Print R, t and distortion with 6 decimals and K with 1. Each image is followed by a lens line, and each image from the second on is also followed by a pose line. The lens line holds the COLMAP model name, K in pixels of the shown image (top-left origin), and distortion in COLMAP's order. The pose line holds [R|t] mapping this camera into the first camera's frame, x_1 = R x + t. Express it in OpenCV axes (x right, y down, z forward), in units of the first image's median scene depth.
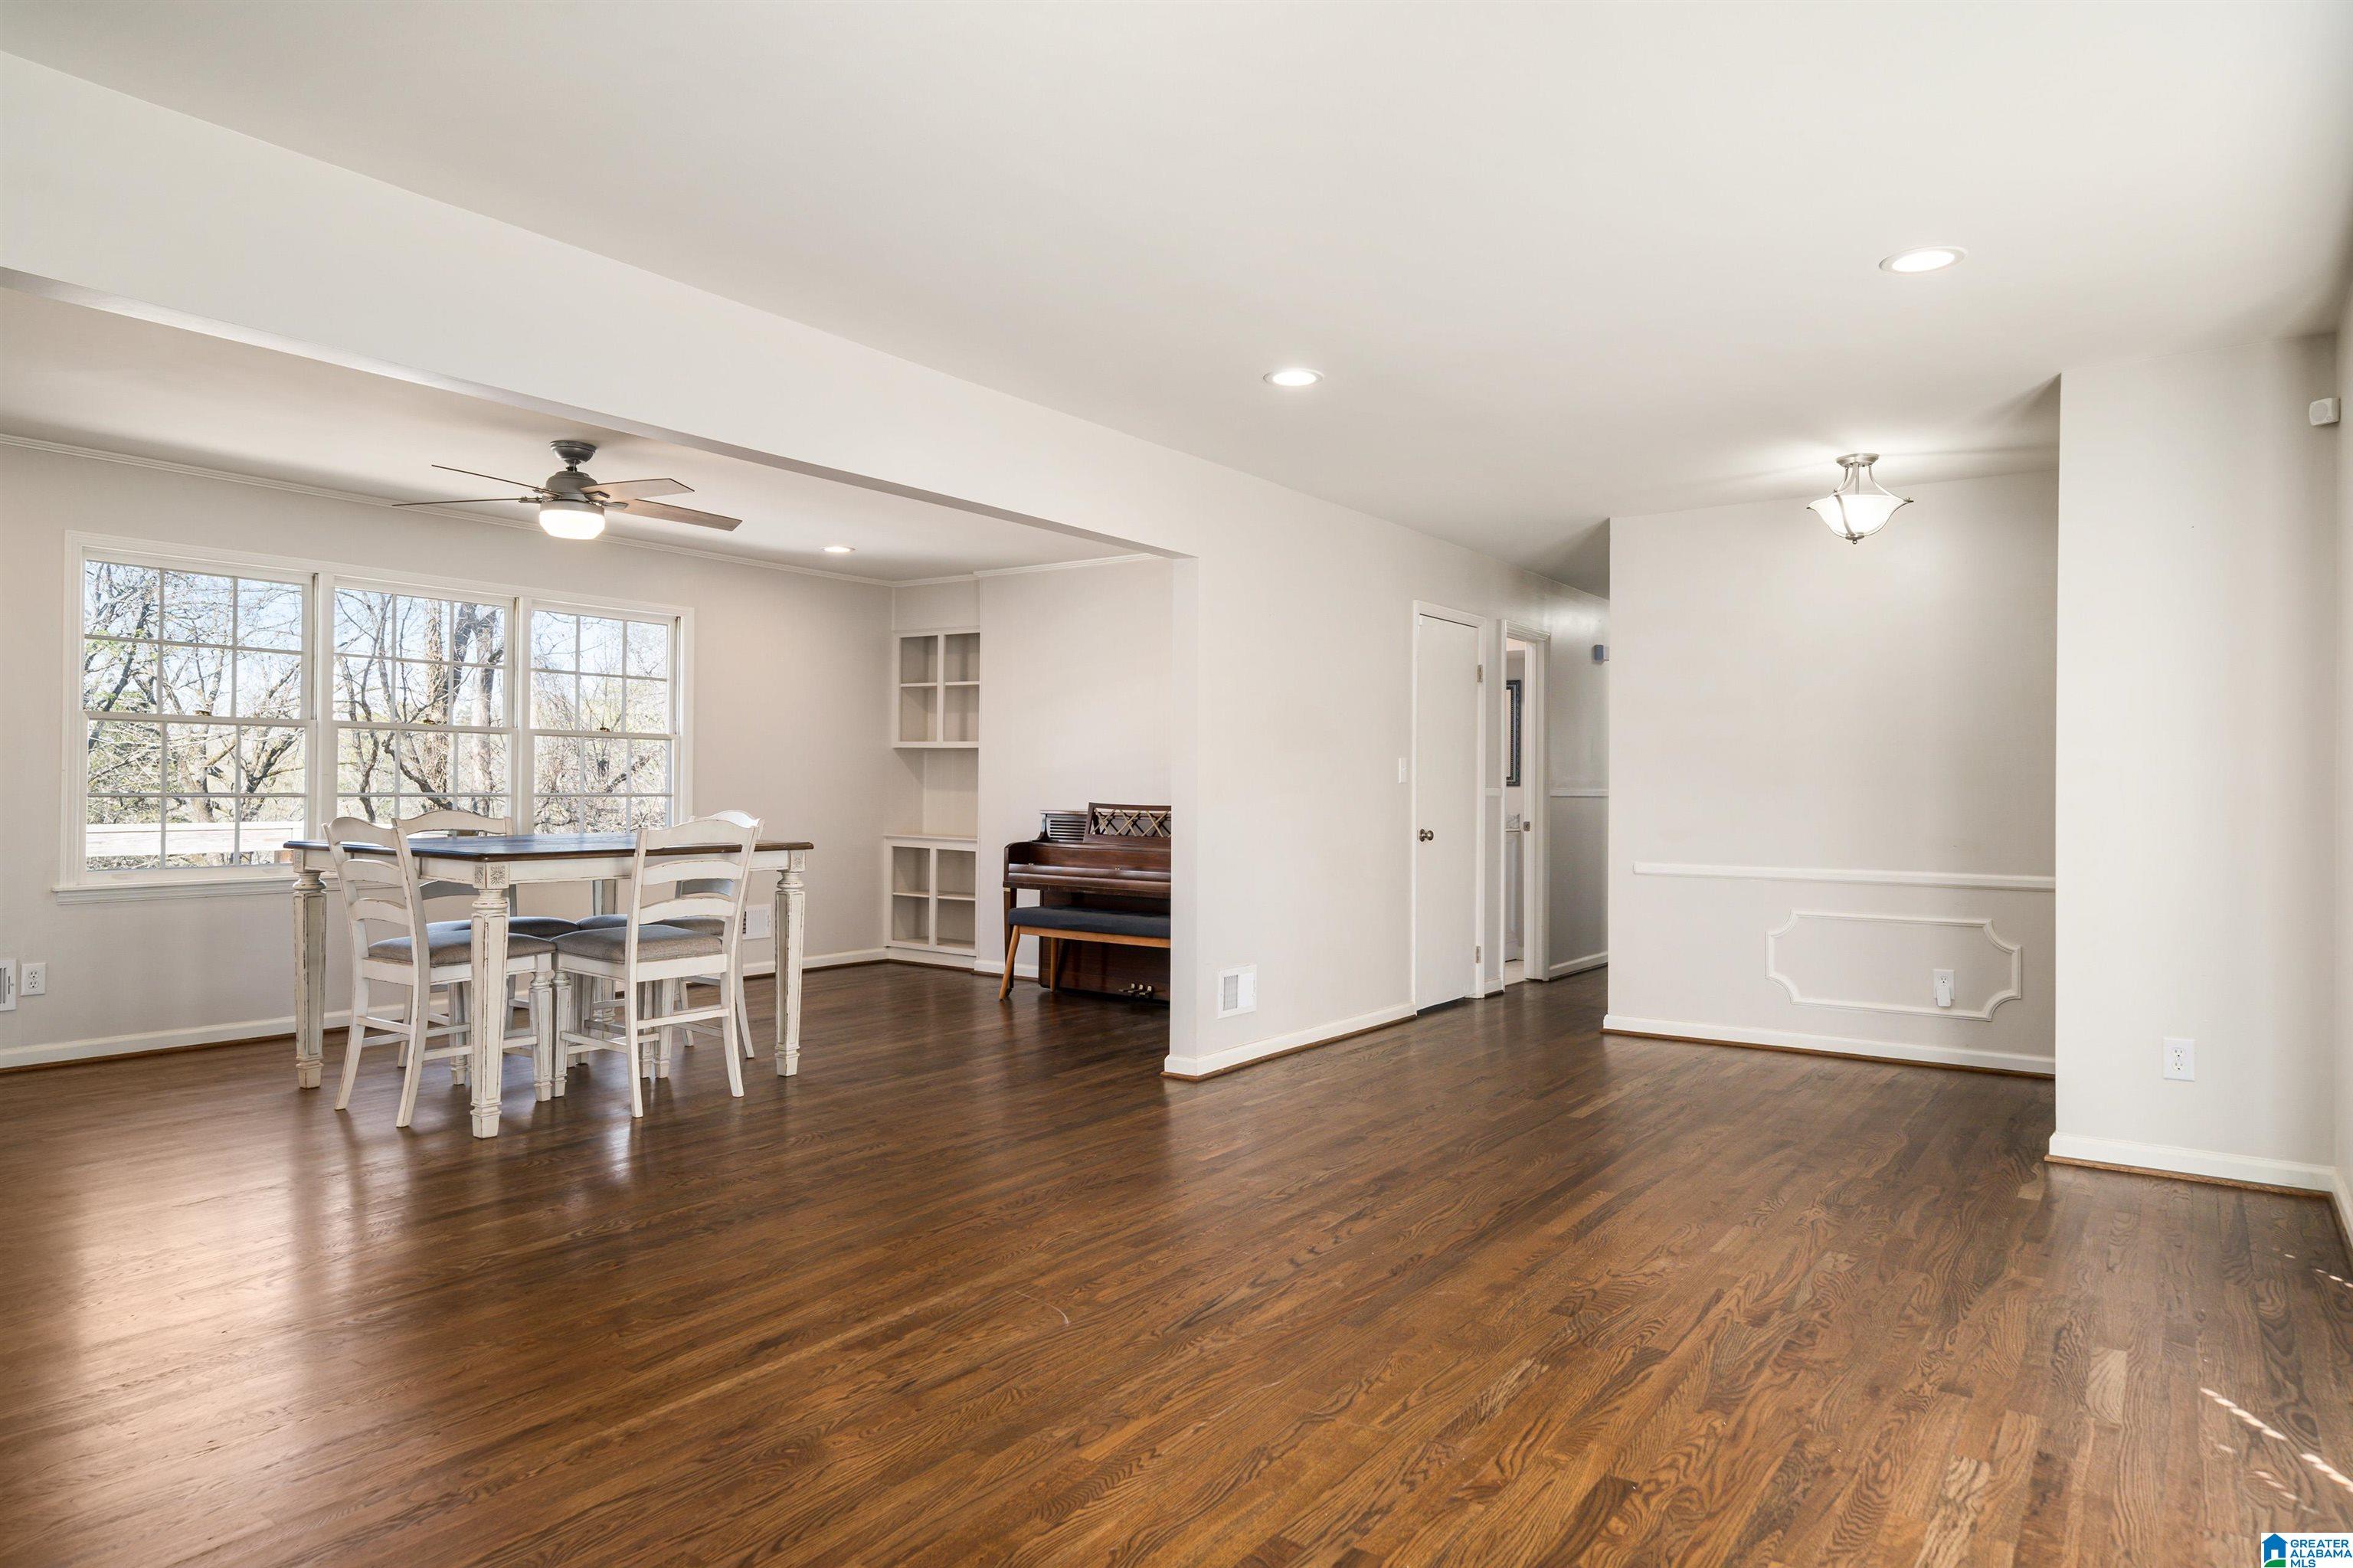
lens RADIAL K [[1444.6, 0, 1158.3], [0, 1444.6, 786.6], [0, 0, 1]] dist [0.008757, 0.001360]
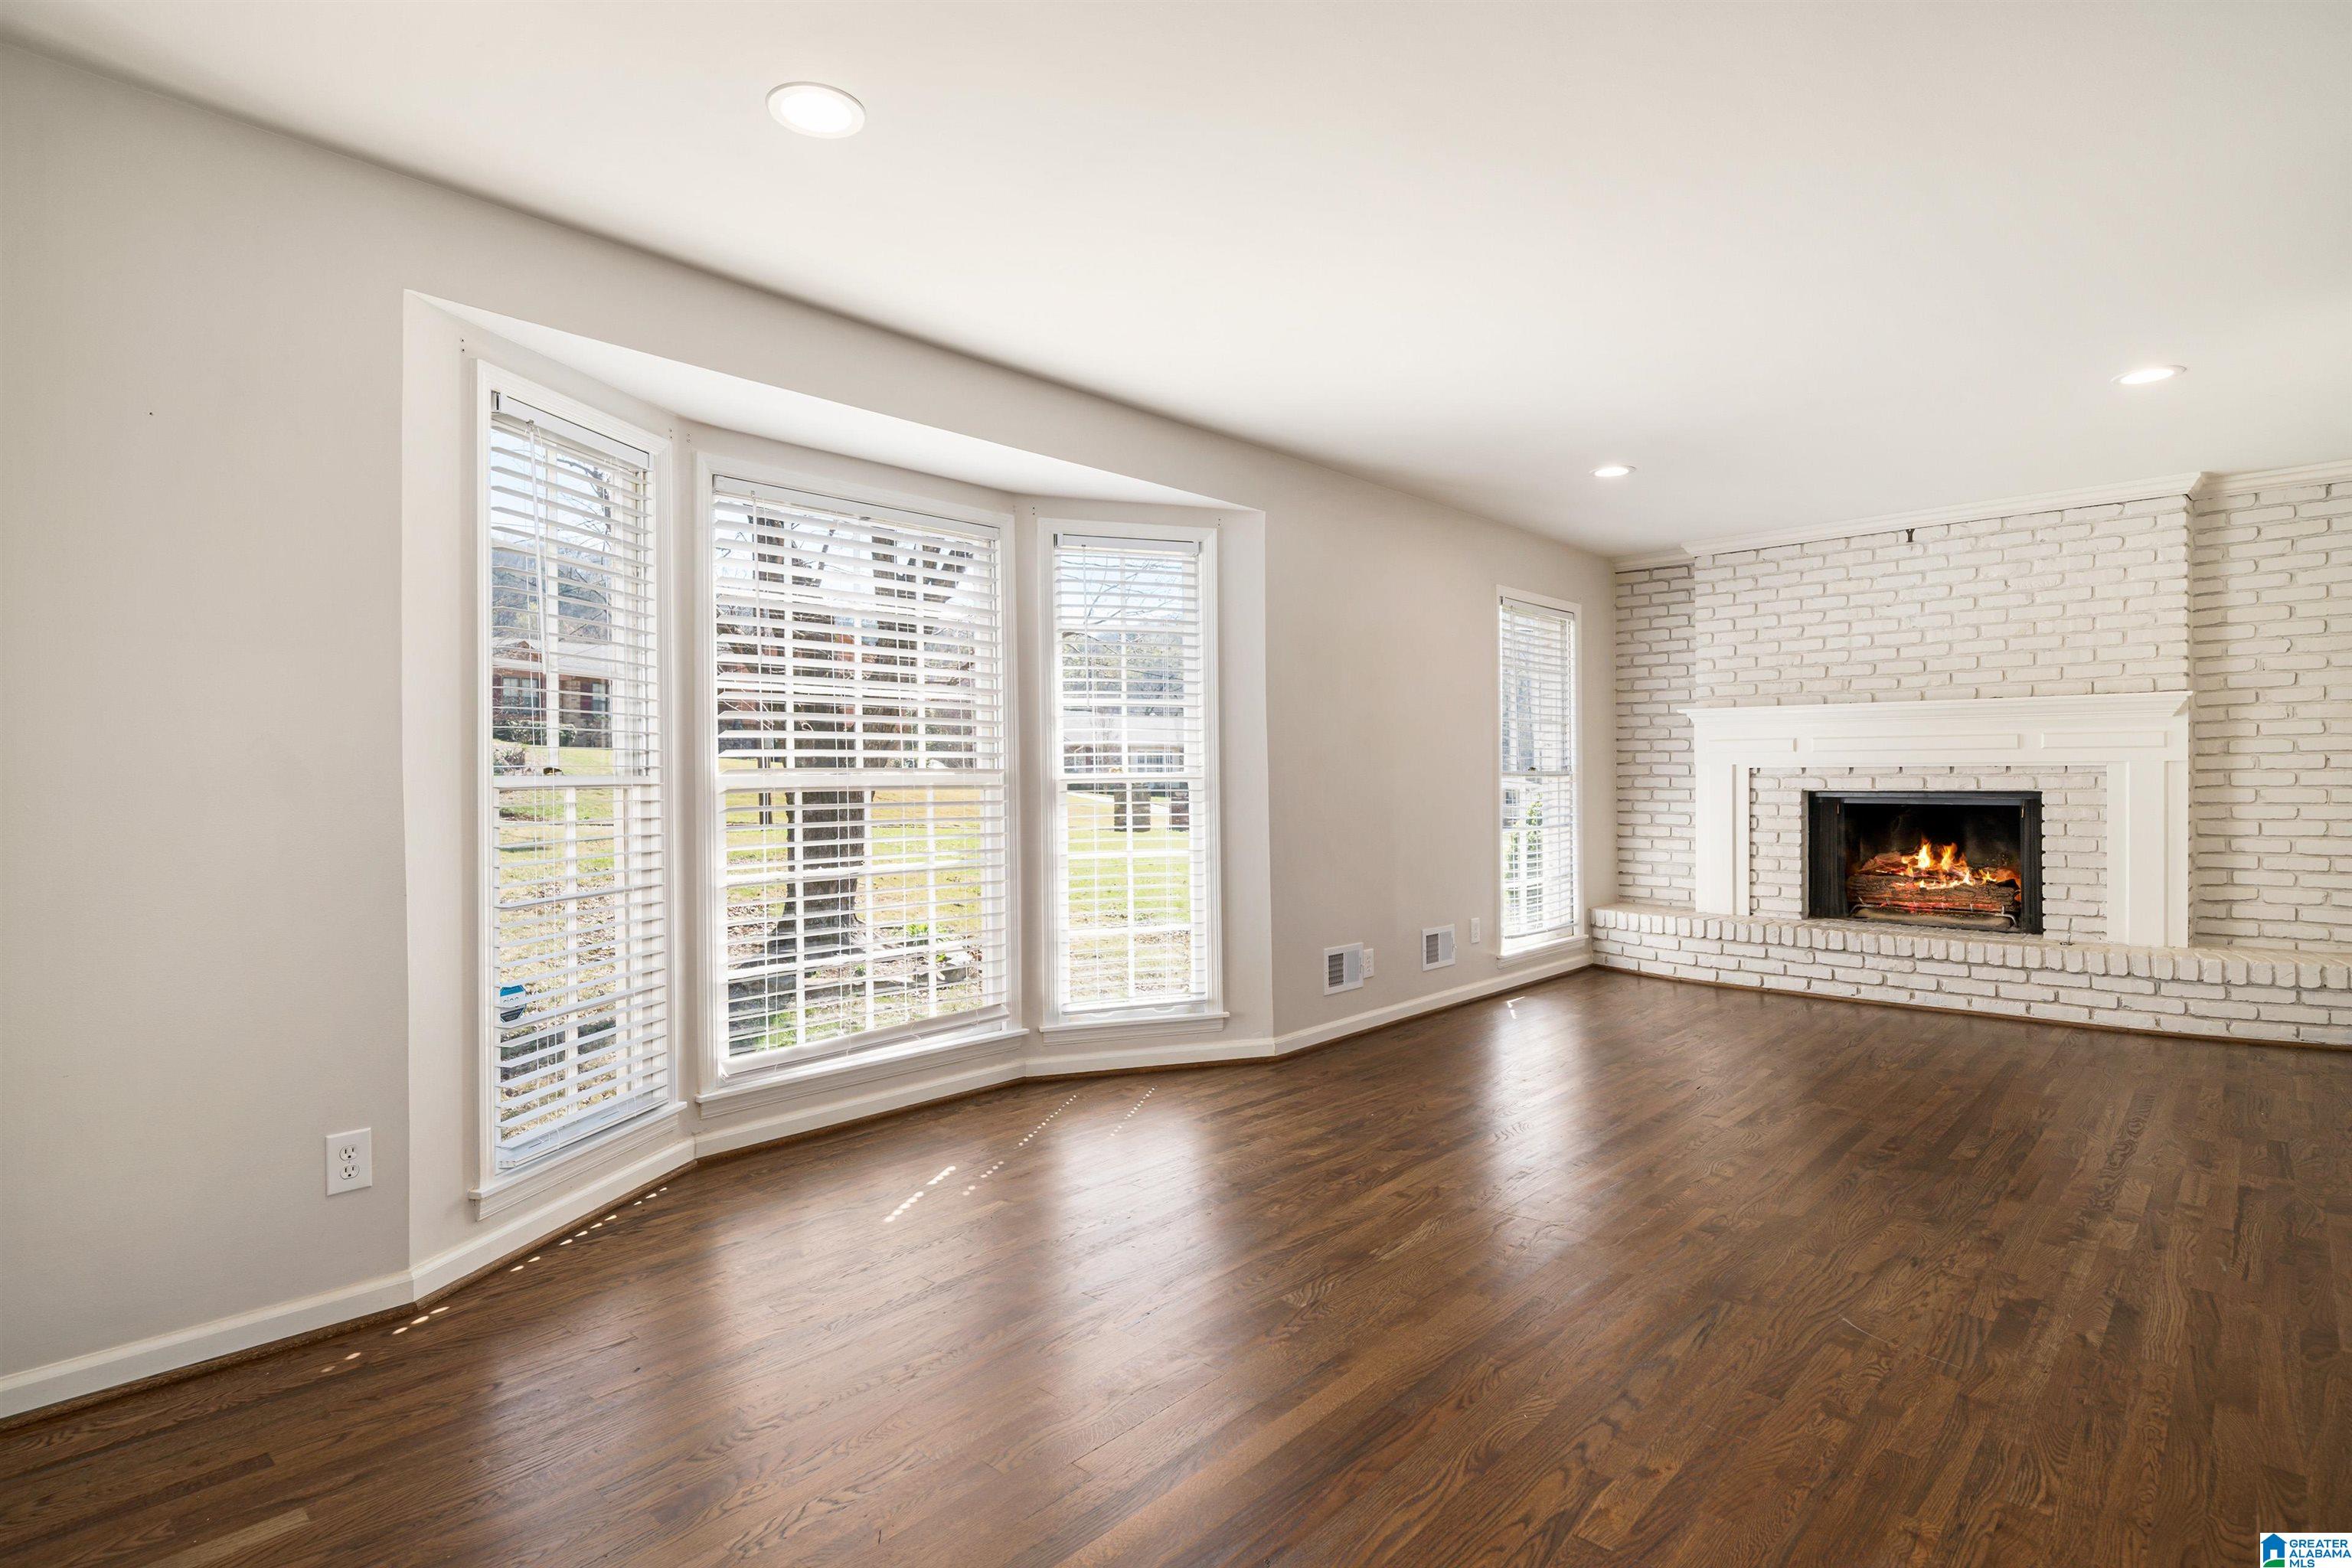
lens RADIAL K [[1188.0, 0, 1179.2], [0, 1188.0, 776.6], [0, 0, 1]] dist [0.001509, 0.001872]
pose [[-0.992921, 0.000285, 0.118772, 0.248598], [0.000114, 0.999999, -0.001452, 0.005297], [-0.118773, -0.001428, -0.992920, 1.601852]]
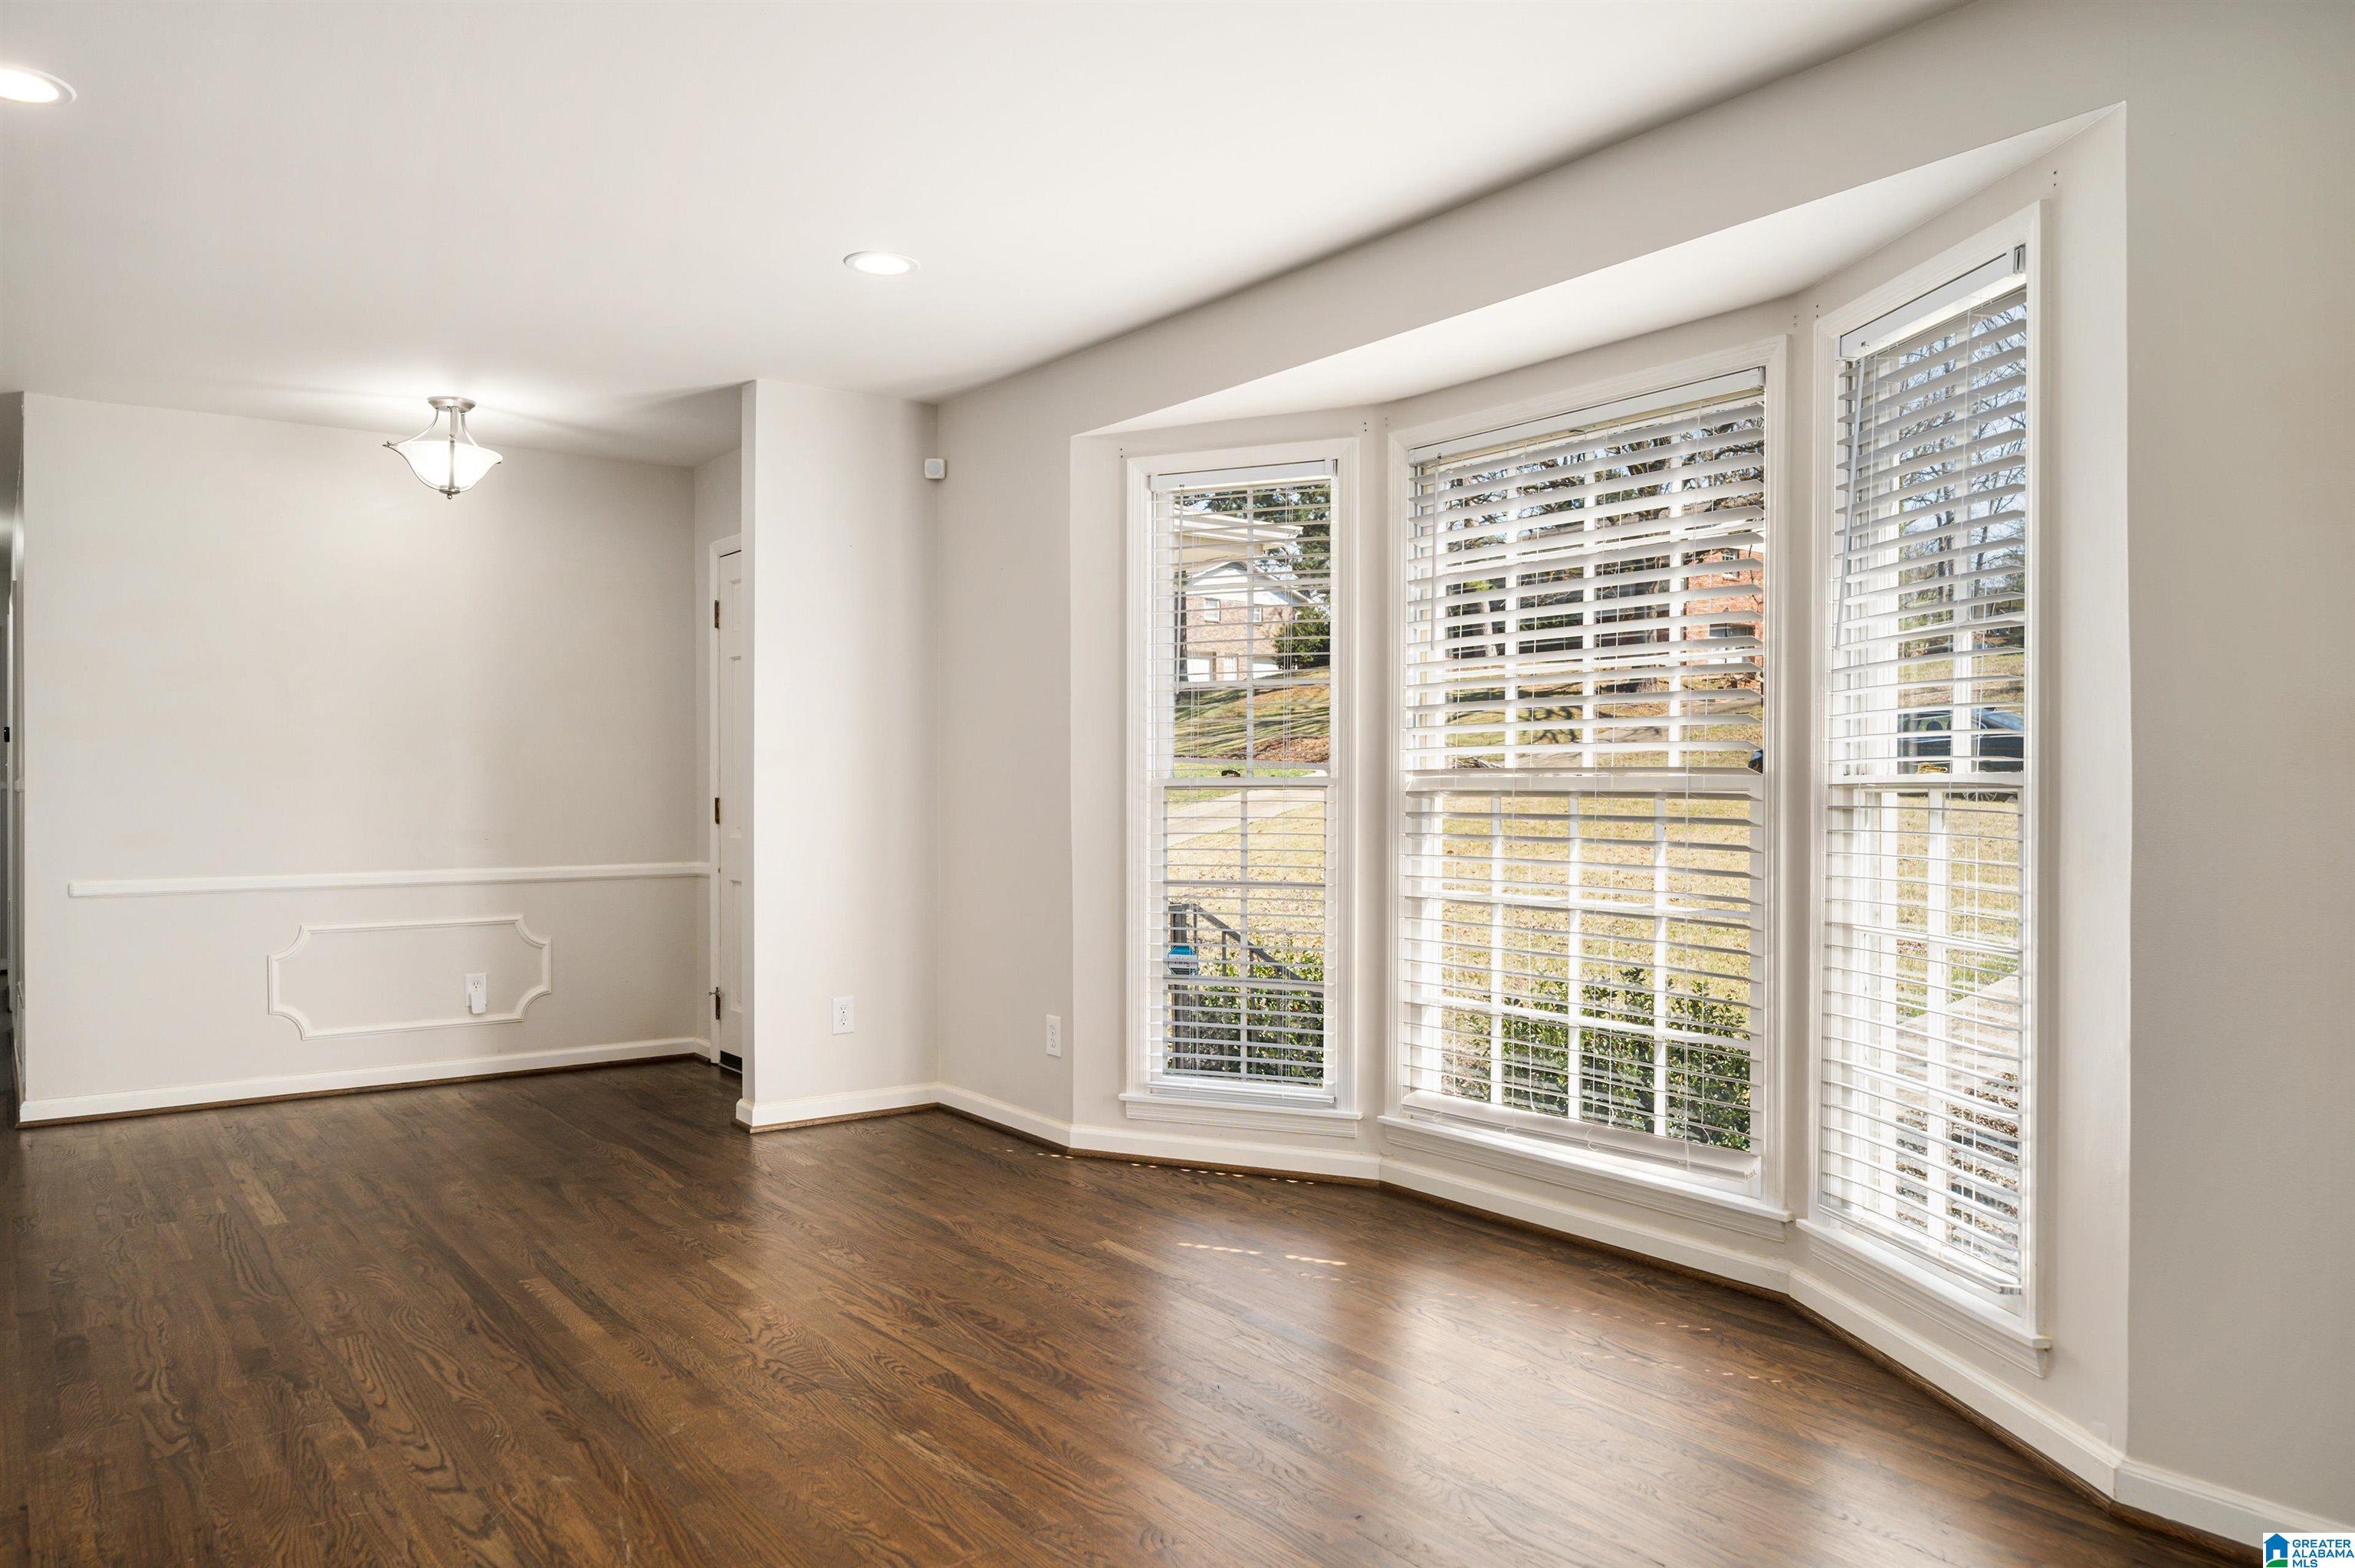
lens RADIAL K [[1618.1, 0, 1160.0], [0, 1618.1, 788.2], [0, 0, 1]] dist [-0.001175, 0.005886]
pose [[0.313563, -0.009630, 0.949518, -0.496397], [0.001720, 0.999953, 0.009573, -0.001209], [-0.949566, -0.001368, 0.313565, 0.442314]]
